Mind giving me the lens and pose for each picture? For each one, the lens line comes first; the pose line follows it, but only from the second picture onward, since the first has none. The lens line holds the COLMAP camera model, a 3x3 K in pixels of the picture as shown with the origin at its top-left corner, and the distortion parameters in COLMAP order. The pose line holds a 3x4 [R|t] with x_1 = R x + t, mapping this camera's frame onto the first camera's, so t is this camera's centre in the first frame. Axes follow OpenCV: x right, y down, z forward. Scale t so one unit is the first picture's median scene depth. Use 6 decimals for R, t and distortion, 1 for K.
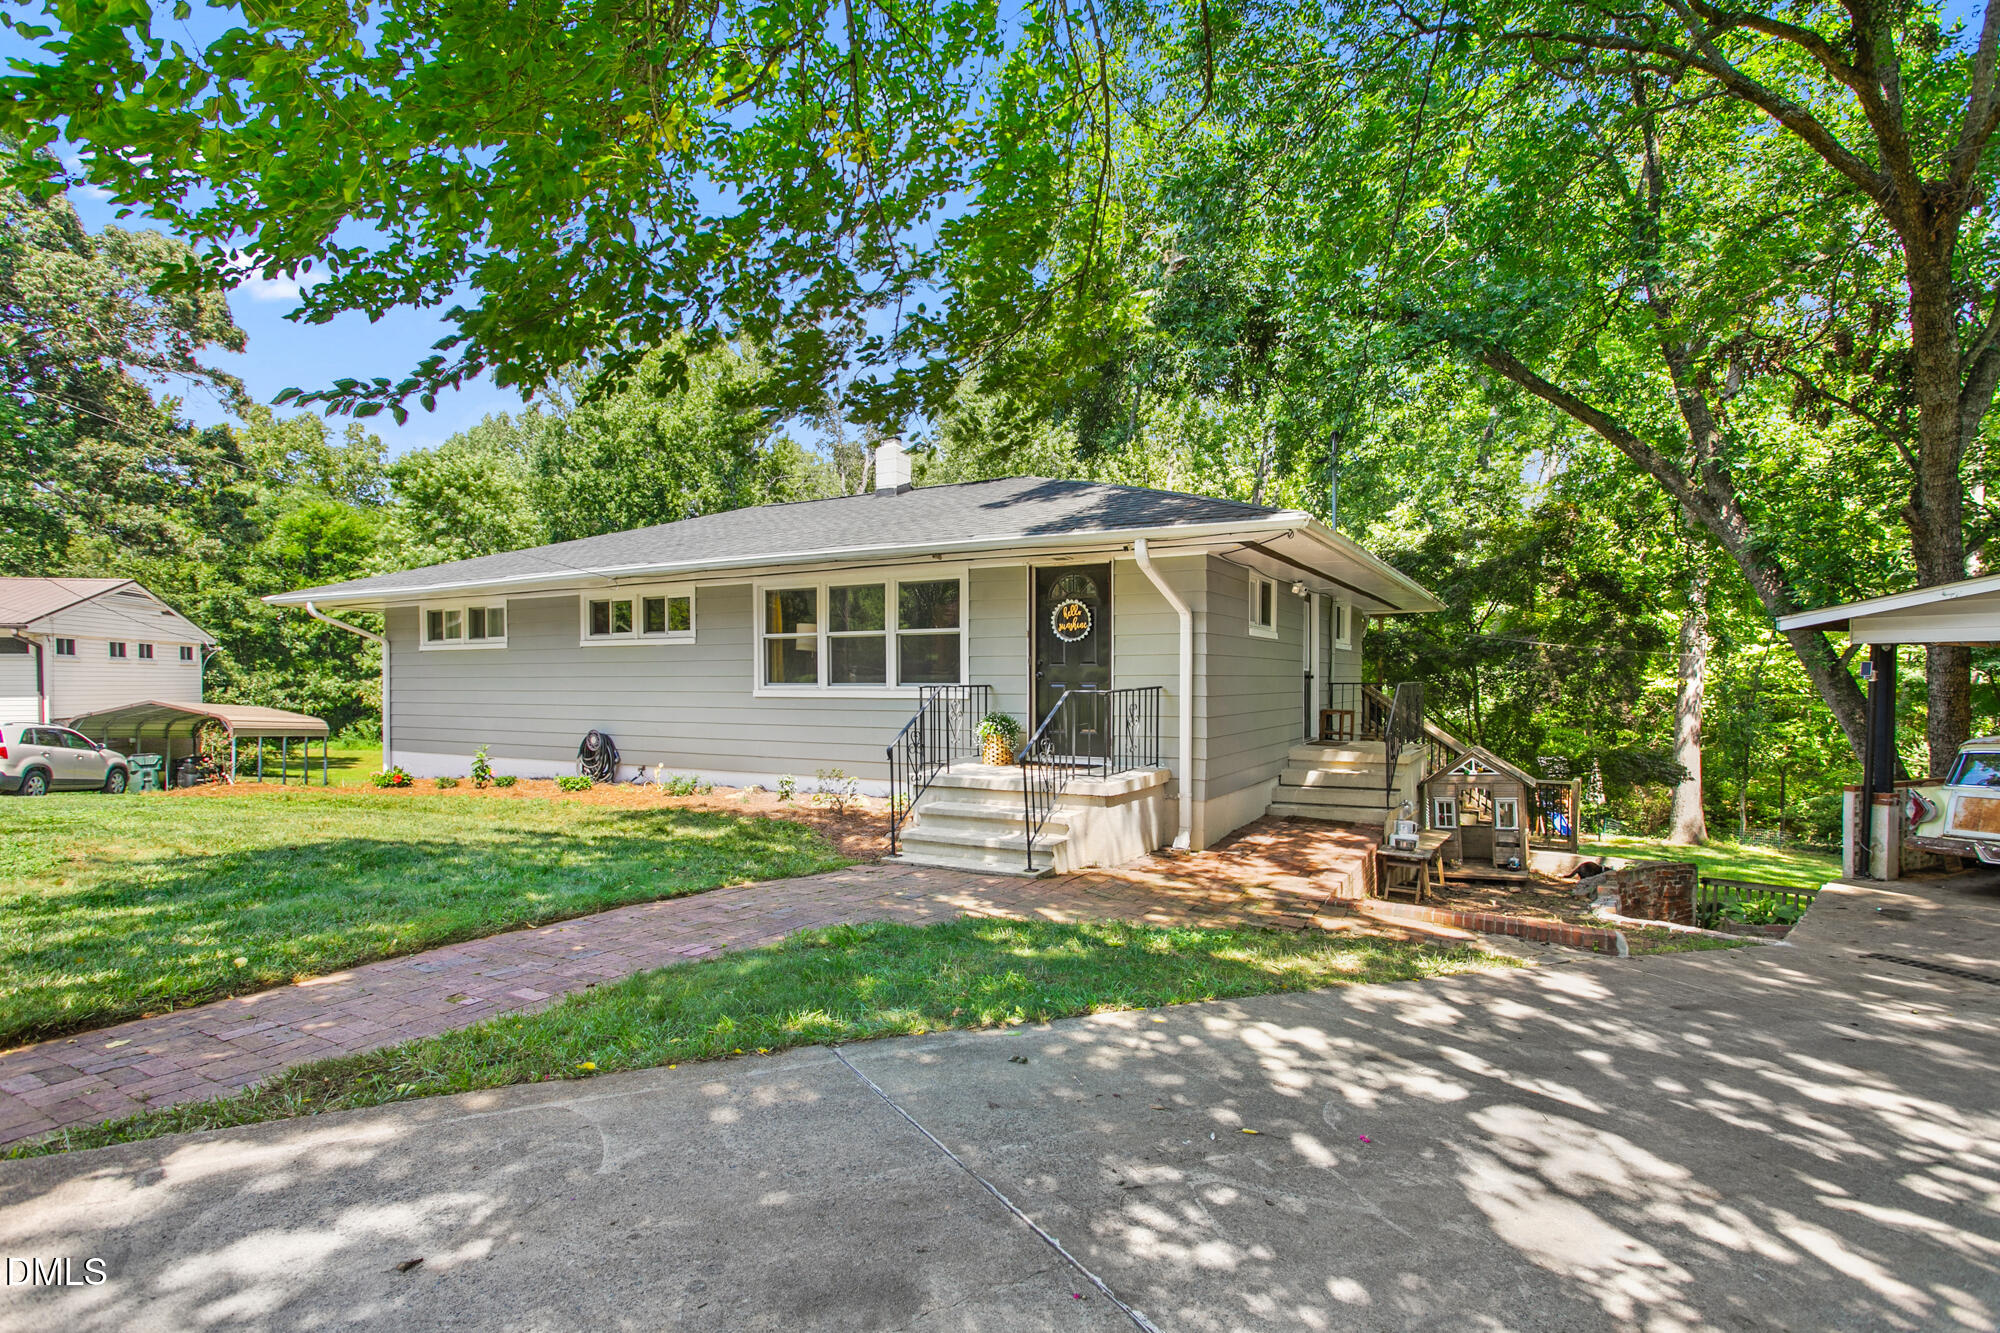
lens RADIAL K [[963.6, 0, 1003.2], [0, 963.6, 665.7], [0, 0, 1]] dist [0.010633, 0.001318]
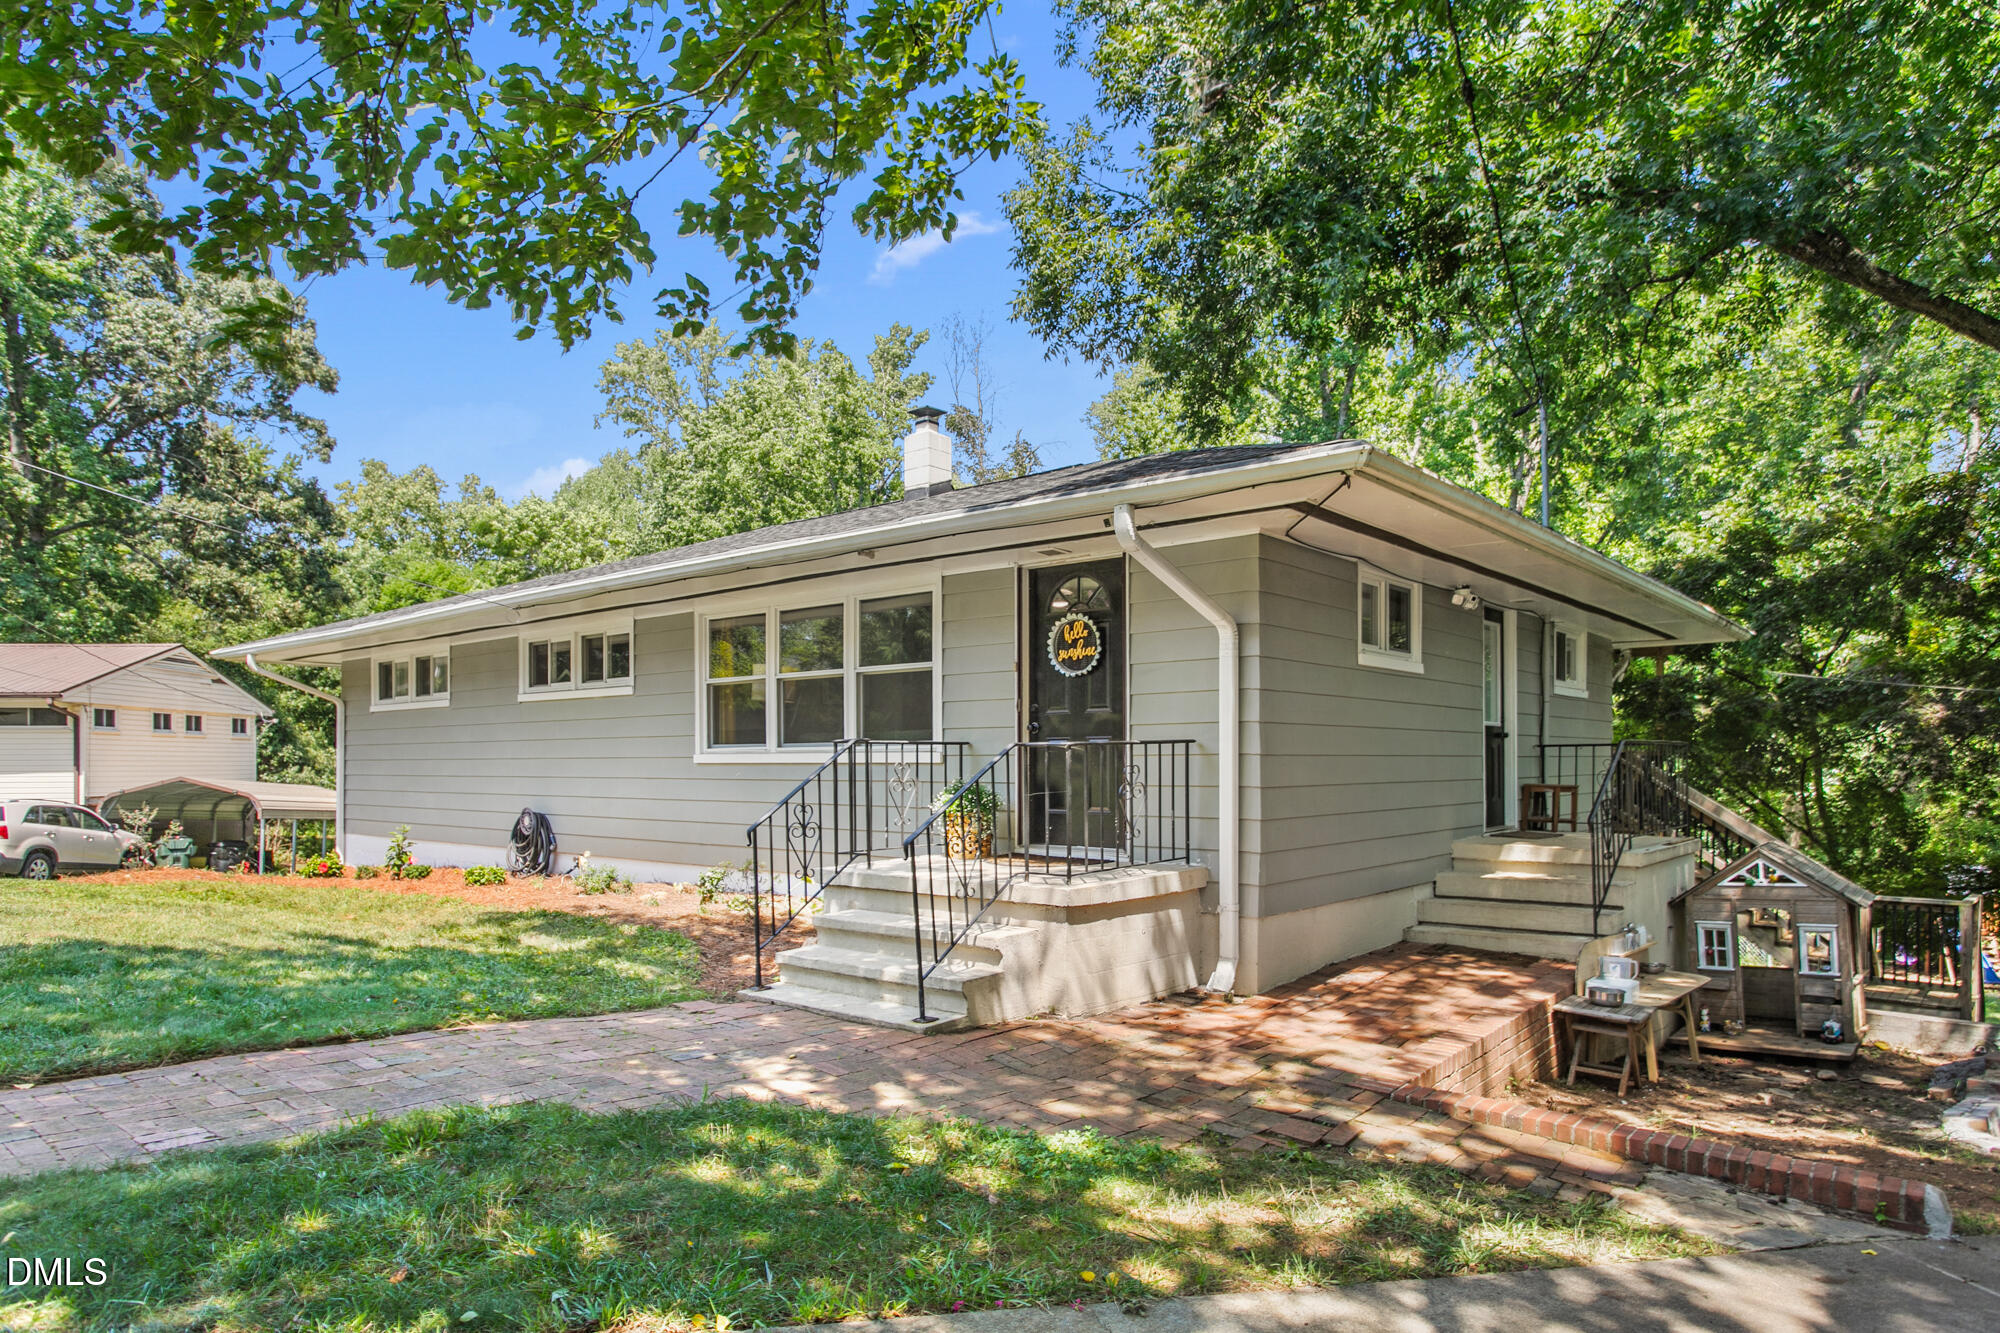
lens RADIAL K [[1208.8, 0, 970.3], [0, 1208.8, 720.8], [0, 0, 1]] dist [0.003640, 0.002851]
pose [[0.983305, -0.006156, -0.181859, 0.122830], [0.003200, 0.999858, -0.016542, 0.016077], [0.181935, 0.015684, 0.983186, 0.125462]]
